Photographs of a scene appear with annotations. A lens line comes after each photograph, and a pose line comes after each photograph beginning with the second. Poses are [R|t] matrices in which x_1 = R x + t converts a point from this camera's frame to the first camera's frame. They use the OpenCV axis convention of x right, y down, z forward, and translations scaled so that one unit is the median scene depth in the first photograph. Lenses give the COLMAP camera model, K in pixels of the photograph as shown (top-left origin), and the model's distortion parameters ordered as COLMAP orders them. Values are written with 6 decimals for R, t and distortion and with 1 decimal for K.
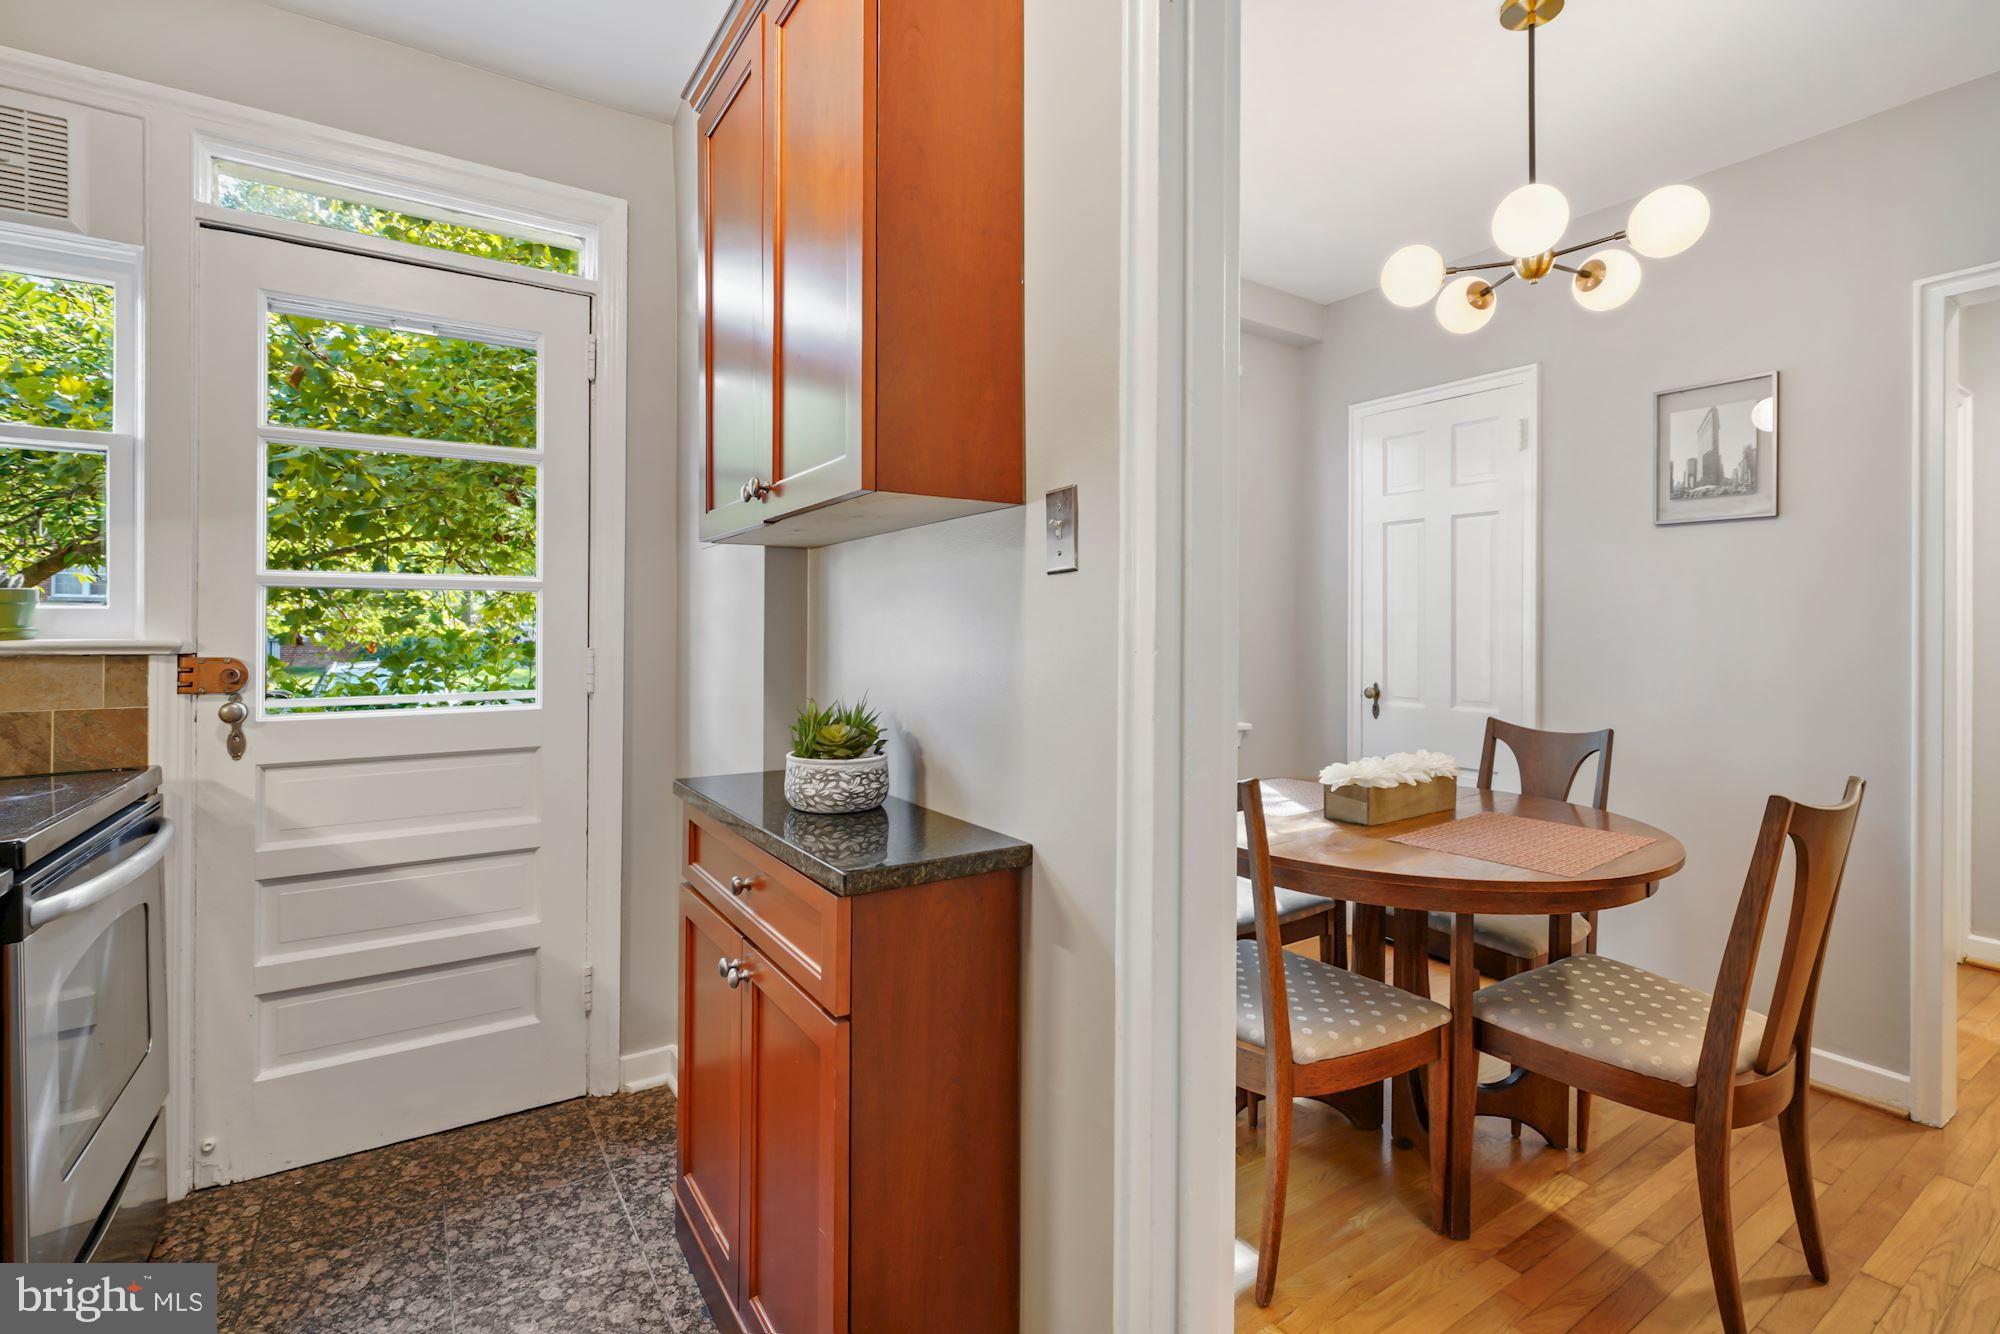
lens RADIAL K [[922.2, 0, 1000.2], [0, 922.2, 633.9], [0, 0, 1]] dist [-0.009420, -0.000788]
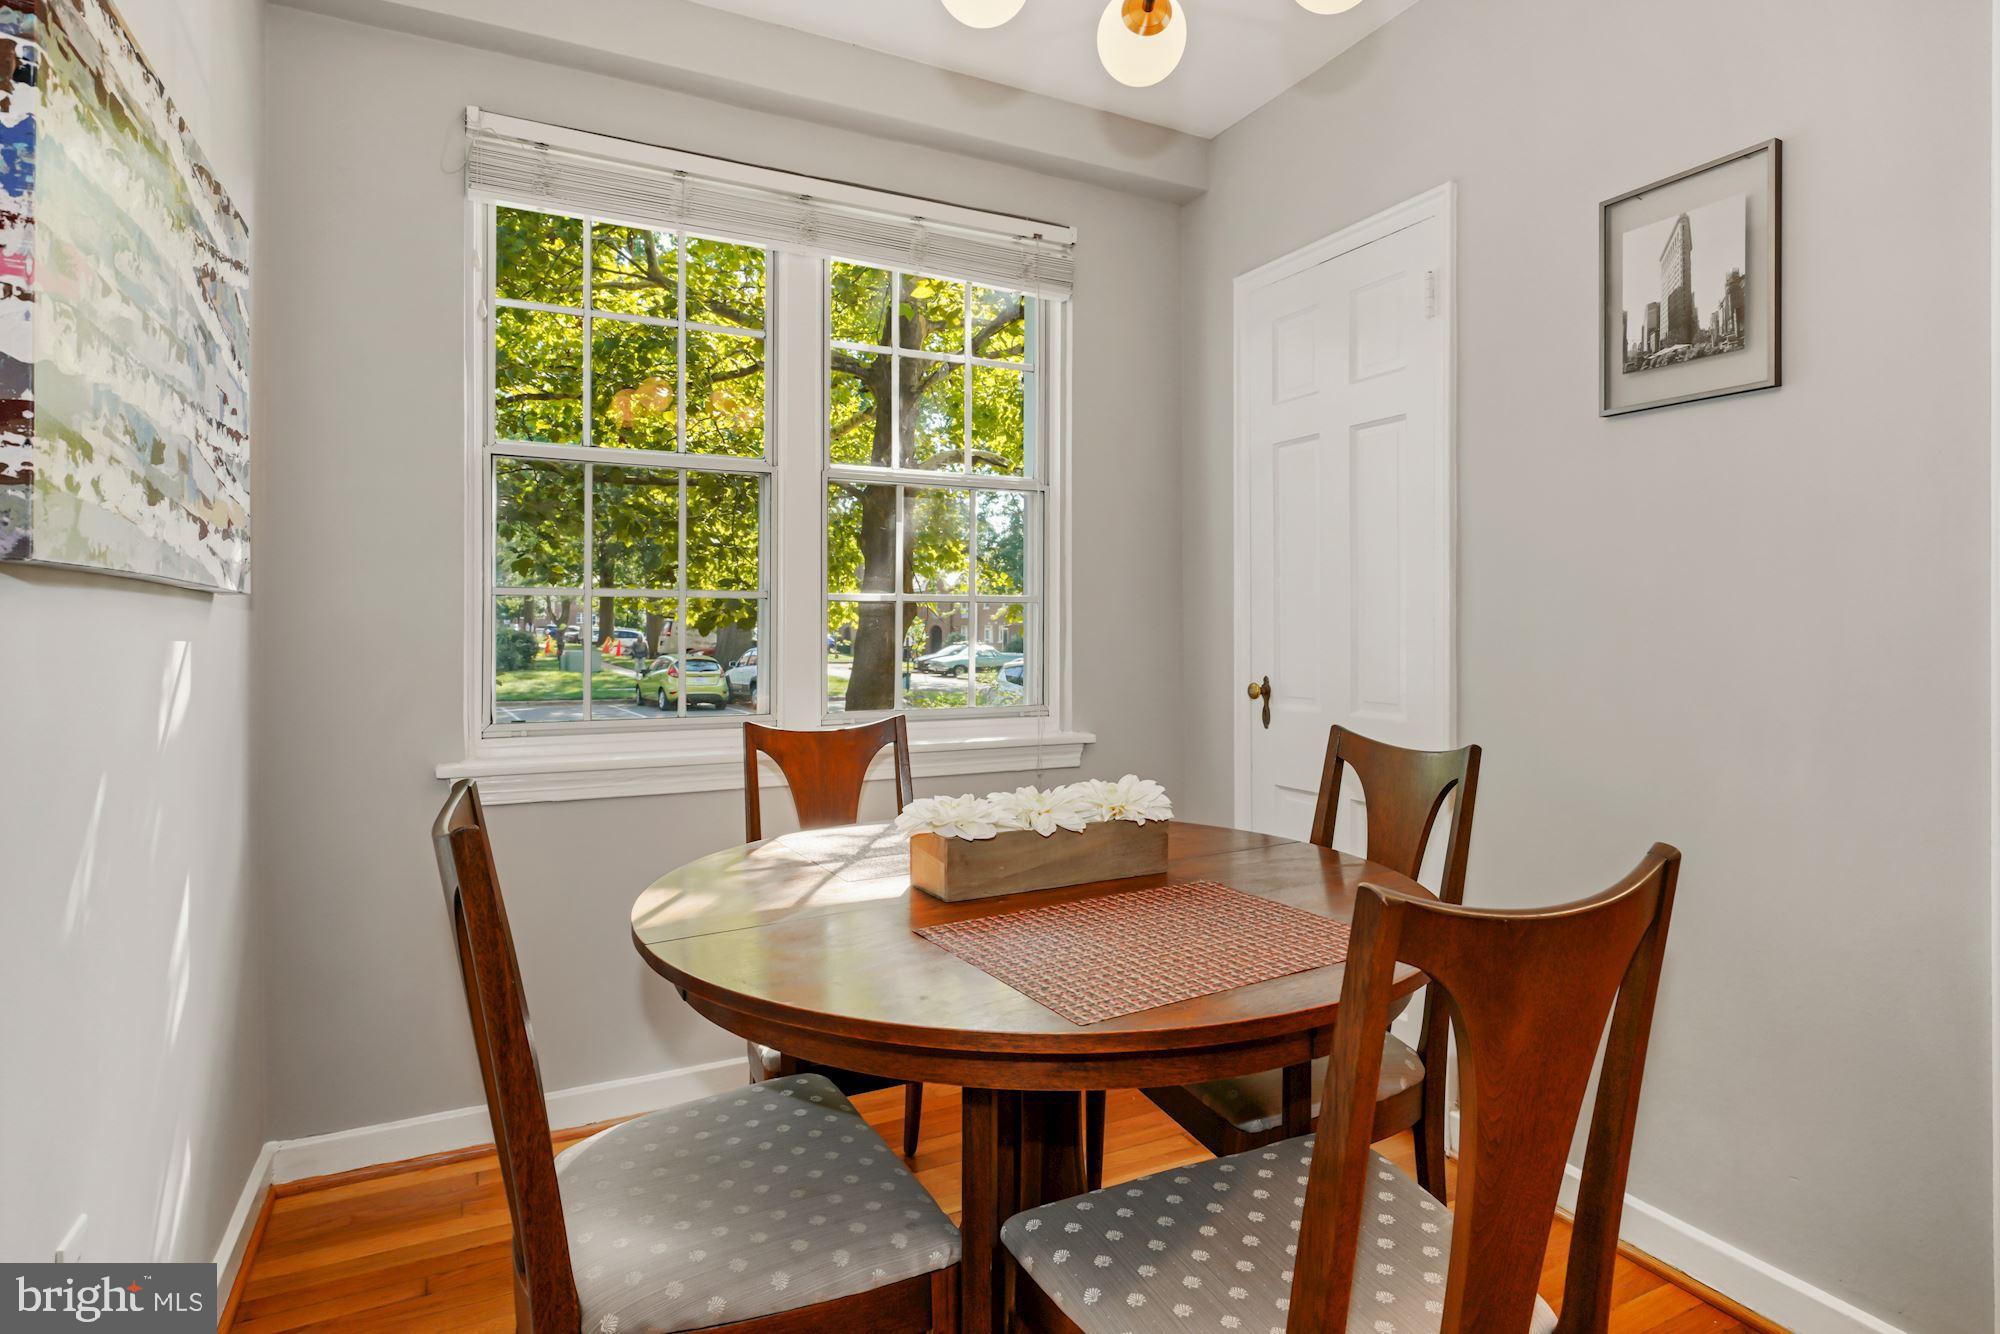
lens RADIAL K [[1066.9, 0, 991.2], [0, 1066.9, 628.0], [0, 0, 1]] dist [-0.003732, -0.001424]
pose [[0.992164, -0.004164, -0.124873, 0.549175], [0.003642, 0.999984, -0.004408, 0.035029], [0.124889, 0.003918, 0.992163, 0.330488]]
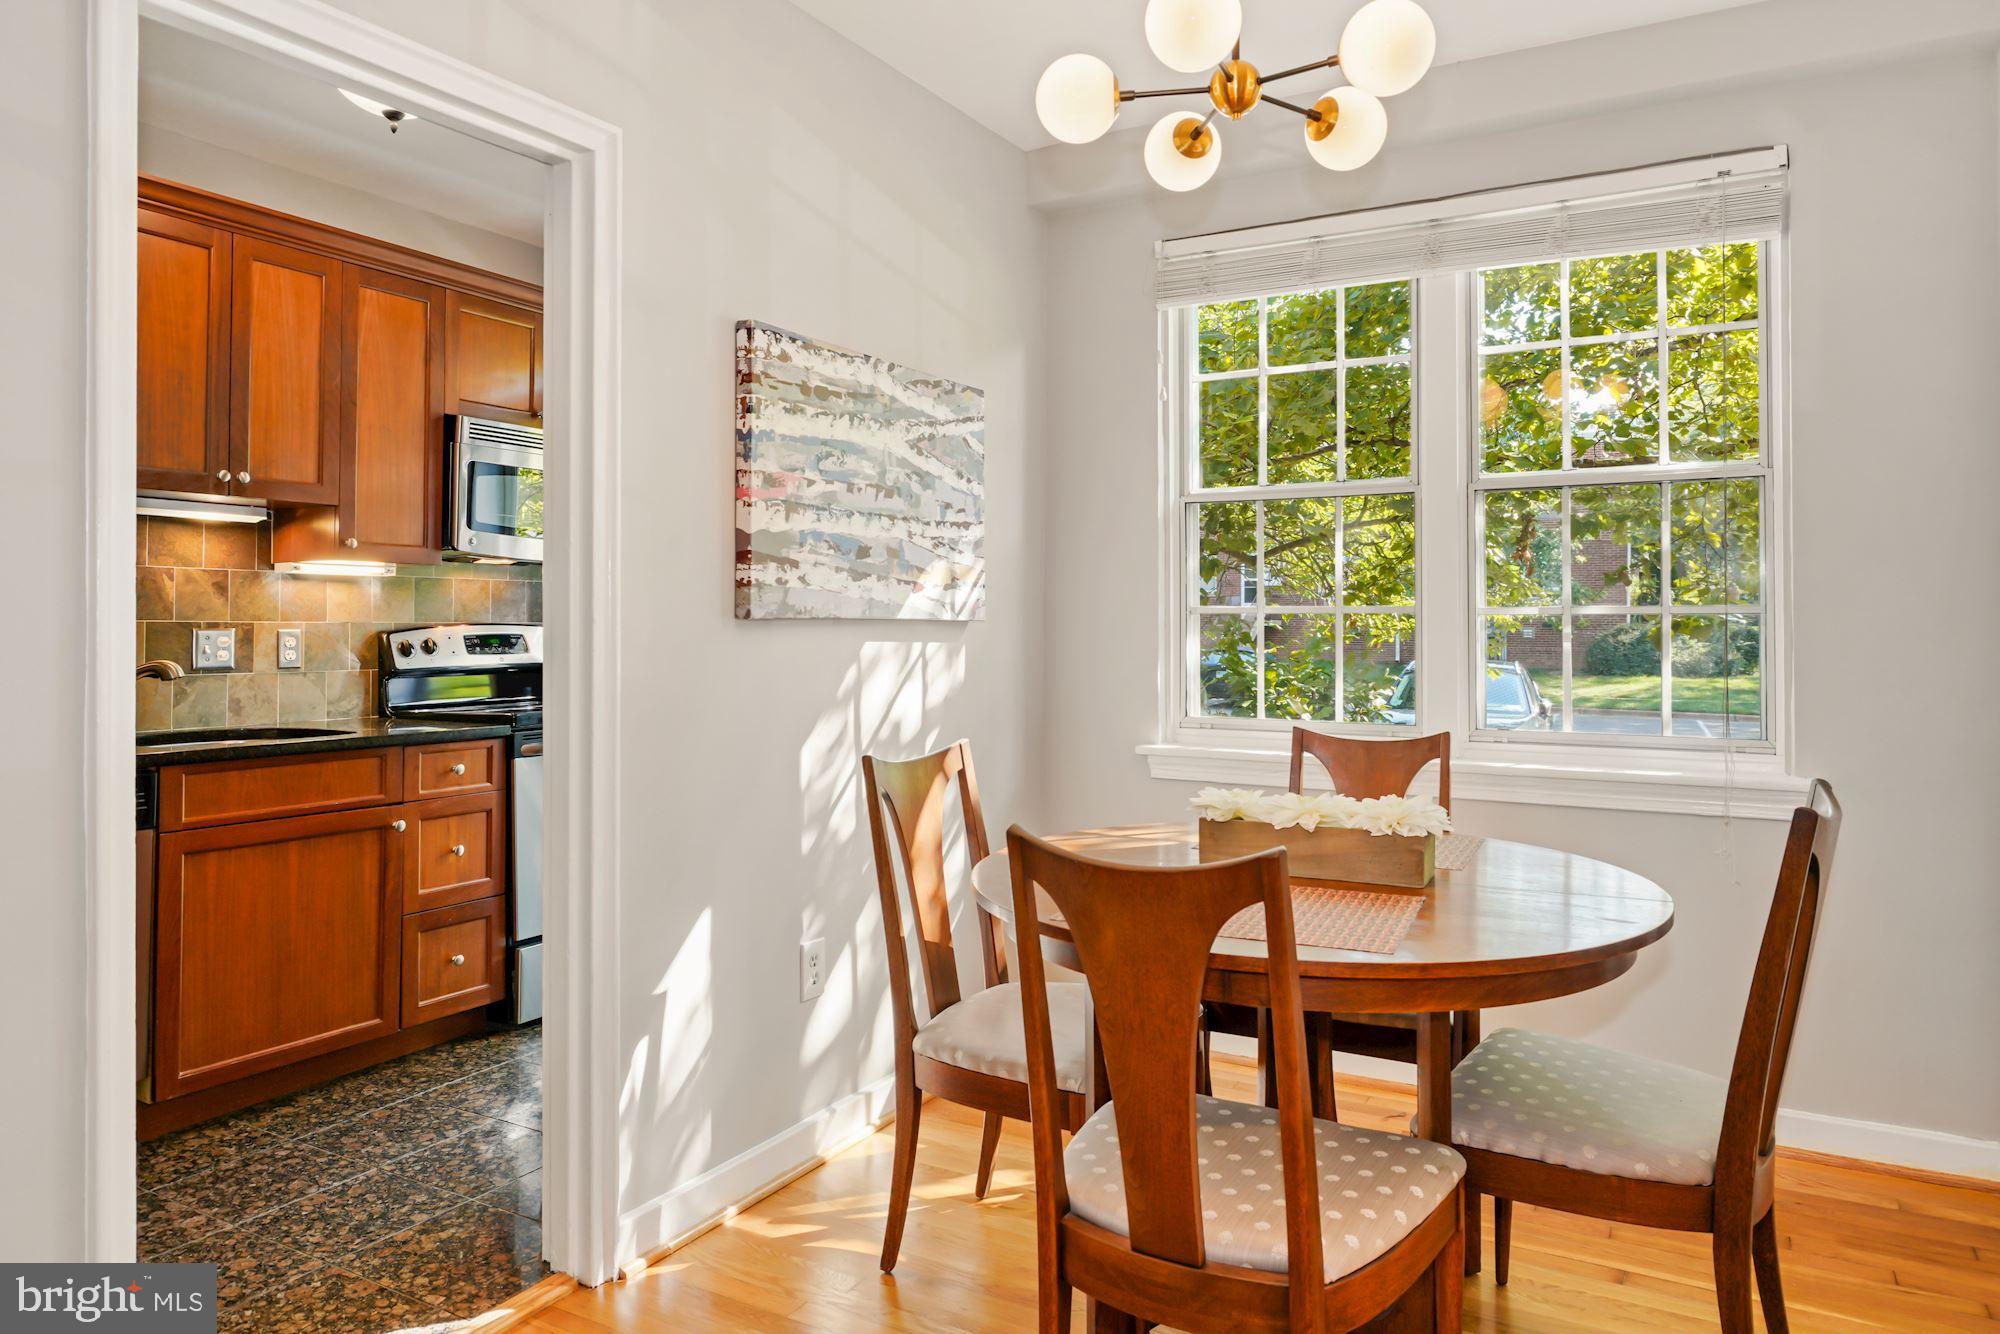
lens RADIAL K [[1282.1, 0, 960.7], [0, 1282.1, 599.5], [0, 0, 1]] dist [0.000755, 0.001399]
pose [[0.430095, -0.021519, -0.902527, 1.331045], [0.000485, 0.999721, -0.023606, 0.012413], [0.902783, 0.009715, 0.429986, 0.377720]]
